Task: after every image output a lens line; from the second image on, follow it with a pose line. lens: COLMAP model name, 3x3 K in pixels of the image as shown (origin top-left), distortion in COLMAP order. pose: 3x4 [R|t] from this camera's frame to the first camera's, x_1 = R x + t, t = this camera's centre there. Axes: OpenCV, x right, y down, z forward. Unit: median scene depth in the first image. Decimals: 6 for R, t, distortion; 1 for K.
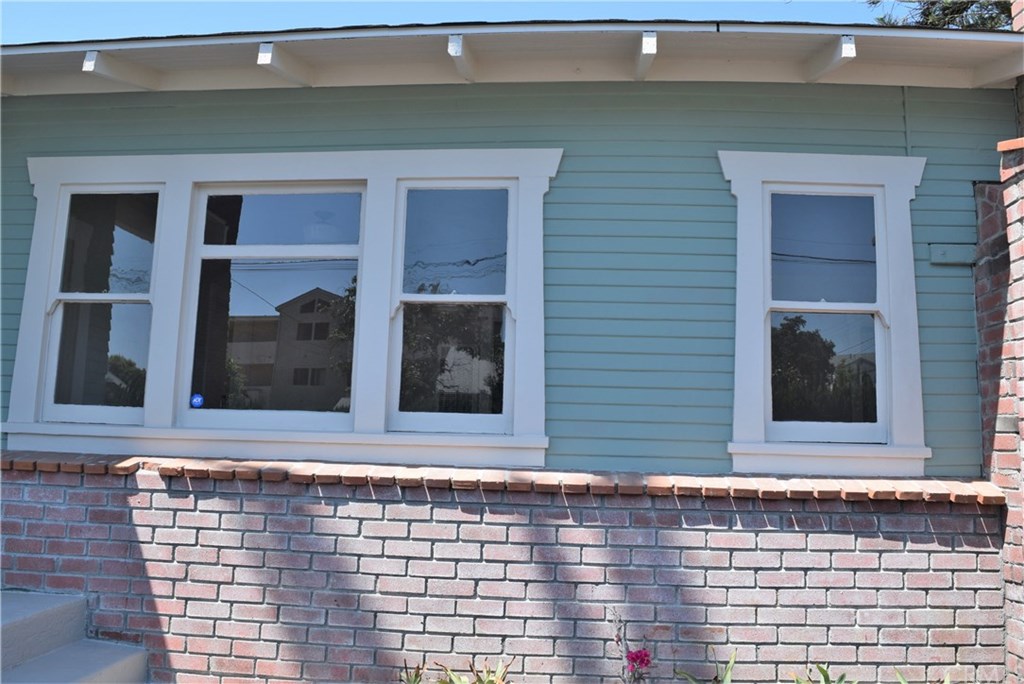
lens RADIAL K [[802.1, 0, 518.3], [0, 802.1, 341.1], [0, 0, 1]] dist [-0.097763, 0.025417]
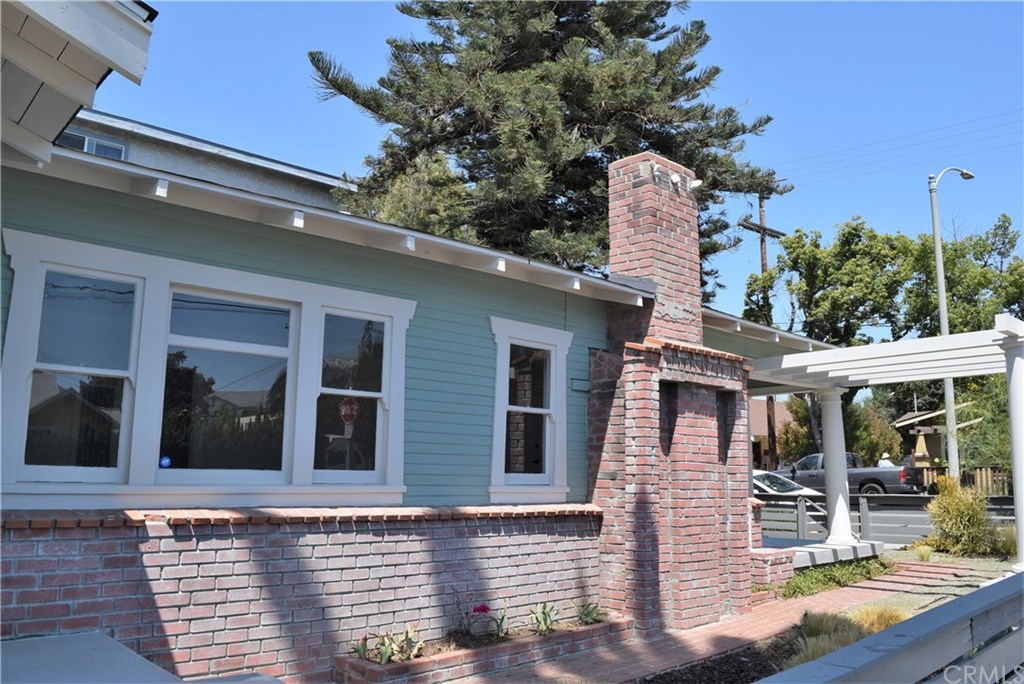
lens RADIAL K [[802.1, 0, 519.7], [0, 802.1, 339.8], [0, 0, 1]] dist [-0.097763, 0.025417]
pose [[0.685783, 0.101288, 0.720724, -1.004814], [-0.088879, 0.994512, -0.055195, -0.103414], [-0.722359, -0.026206, 0.691022, -0.261967]]
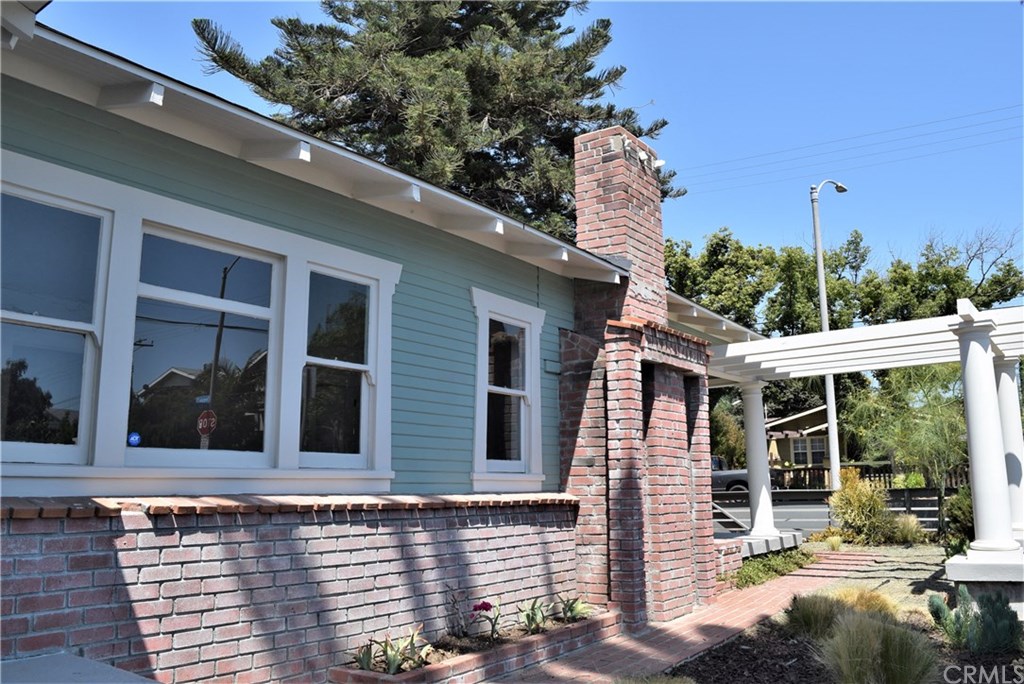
lens RADIAL K [[802.1, 0, 517.6], [0, 802.1, 341.9], [0, 0, 1]] dist [-0.097763, 0.025417]
pose [[0.535023, 0.118367, 0.836504, -1.069020], [-0.087805, 0.992565, -0.084291, -0.005912], [-0.840262, -0.028352, 0.541438, 0.065164]]
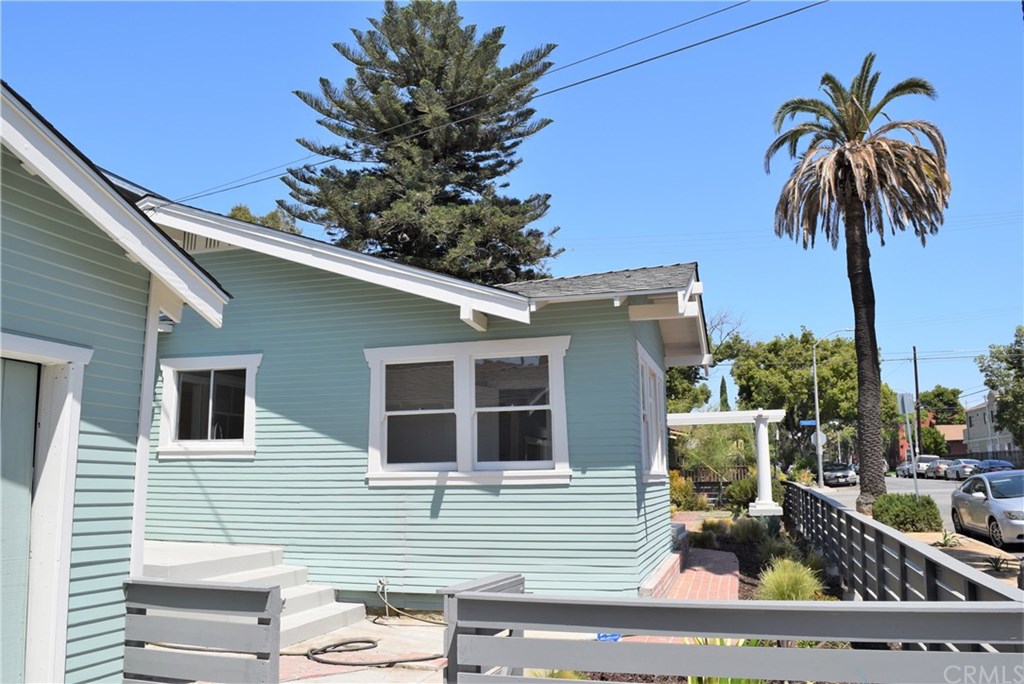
lens RADIAL K [[802.1, 0, 513.6], [0, 802.1, 336.3], [0, 0, 1]] dist [-0.097763, 0.025417]
pose [[0.221022, 0.142875, 0.964746, -4.163615], [-0.121192, 0.985567, -0.118194, -0.029418], [-0.967709, -0.090796, 0.235148, 0.554715]]
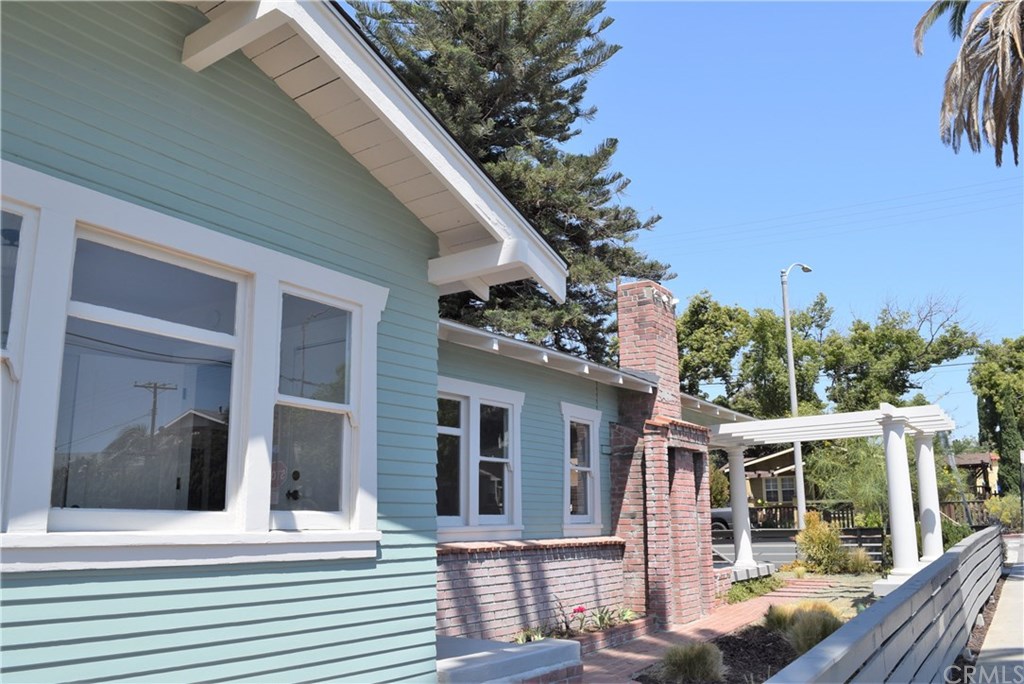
lens RADIAL K [[802.1, 0, 516.8], [0, 802.1, 341.3], [0, 0, 1]] dist [-0.097763, 0.025417]
pose [[0.506154, 0.156777, 0.848074, -1.996495], [-0.092337, 0.987538, -0.127449, -0.103753], [-0.857486, -0.013799, 0.514323, -0.132872]]
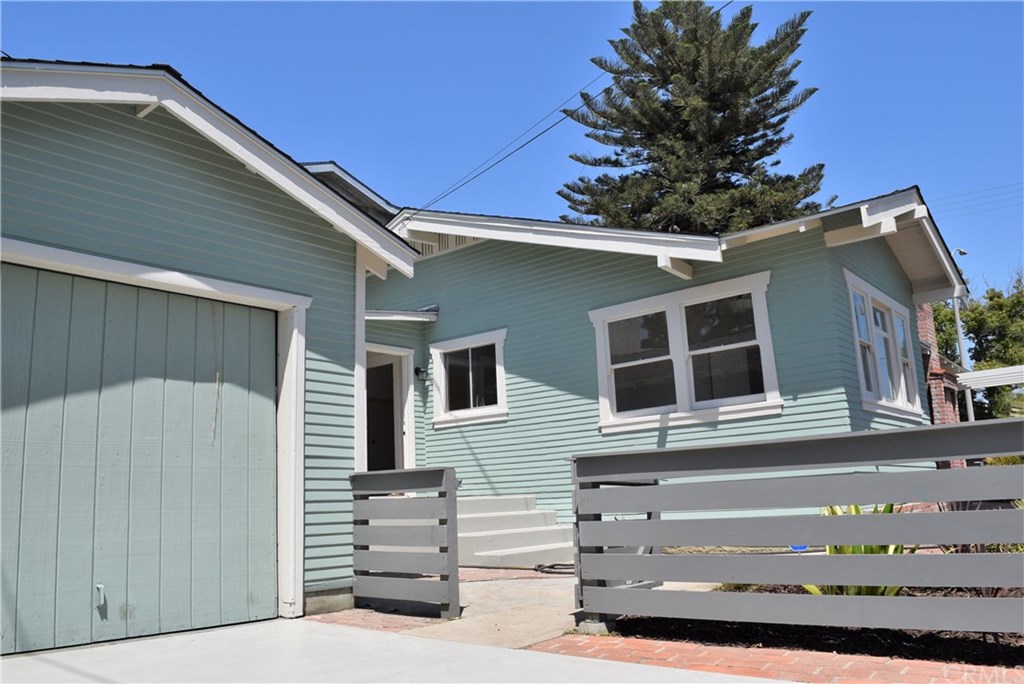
lens RADIAL K [[802.1, 0, 519.5], [0, 802.1, 337.3], [0, 0, 1]] dist [-0.097763, 0.025417]
pose [[0.587923, 0.113167, 0.800962, -4.193315], [-0.055848, 0.993482, -0.099375, 0.142418], [-0.806987, 0.013693, 0.590411, 0.162831]]
